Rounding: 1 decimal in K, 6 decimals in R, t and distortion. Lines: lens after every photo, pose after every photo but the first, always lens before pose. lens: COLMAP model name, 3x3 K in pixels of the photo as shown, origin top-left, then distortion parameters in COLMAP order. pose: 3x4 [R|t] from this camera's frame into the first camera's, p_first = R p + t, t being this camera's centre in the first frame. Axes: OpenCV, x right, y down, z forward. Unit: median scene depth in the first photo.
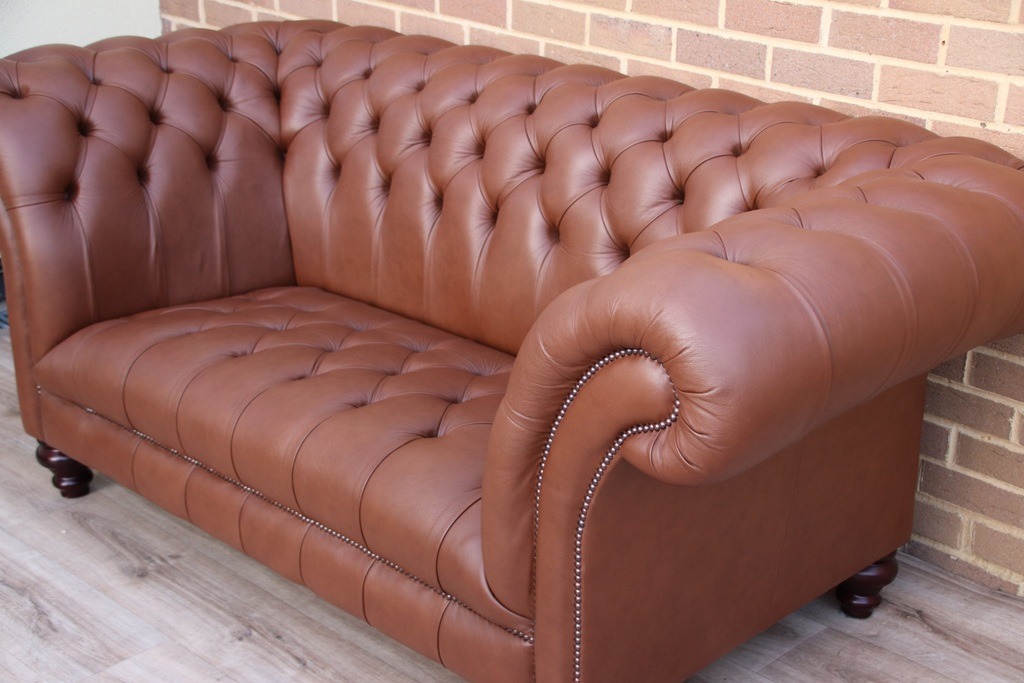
lens RADIAL K [[1580.2, 0, 513.7], [0, 1580.2, 335.6], [0, 0, 1]] dist [0.045059, 0.866896]
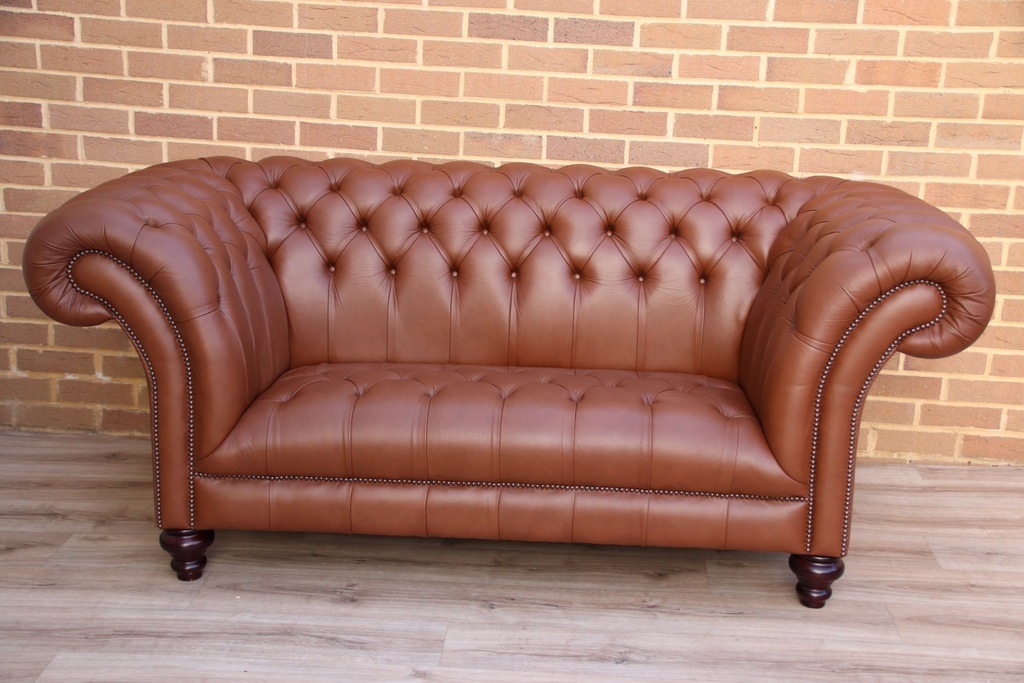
lens RADIAL K [[1428.6, 0, 515.8], [0, 1428.6, 336.8], [0, 0, 1]] dist [-0.000197, 0.700403]
pose [[0.736070, -0.142471, 0.661742, -0.828281], [0.212111, 0.976910, -0.025609, 0.010657], [-0.642814, 0.159213, 0.749294, 0.086439]]
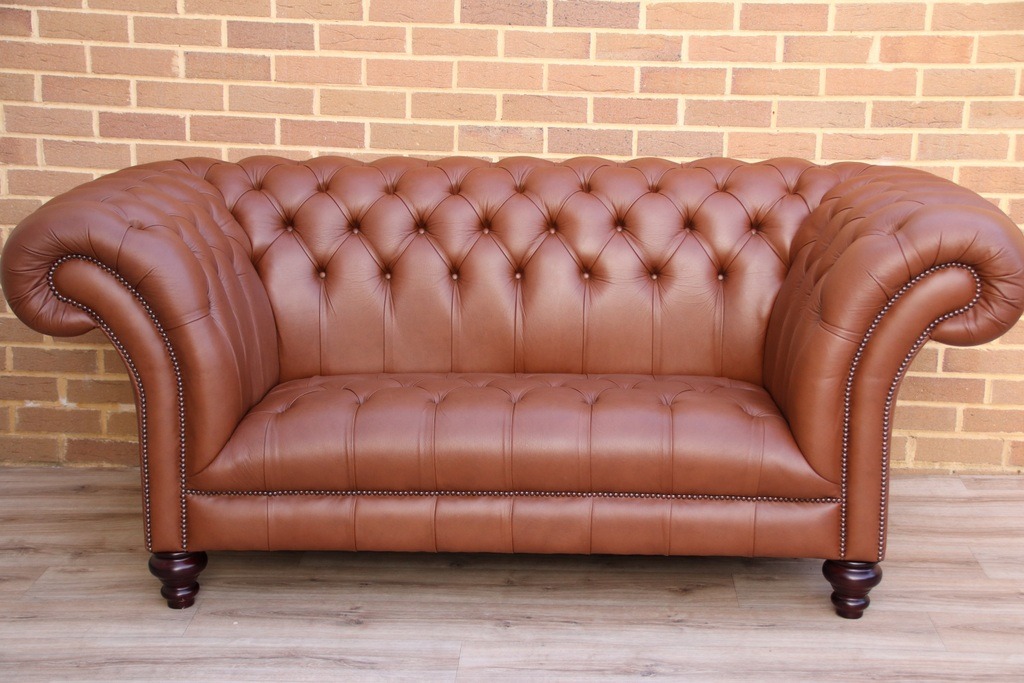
lens RADIAL K [[1691.1, 0, 512.0], [0, 1691.1, 341.5], [0, 0, 1]] dist [0.081636, 1.007620]
pose [[0.726471, -0.144578, 0.671816, -0.931344], [0.237640, 0.970157, -0.048190, 0.042046], [-0.644800, 0.194659, 0.739148, 0.010618]]
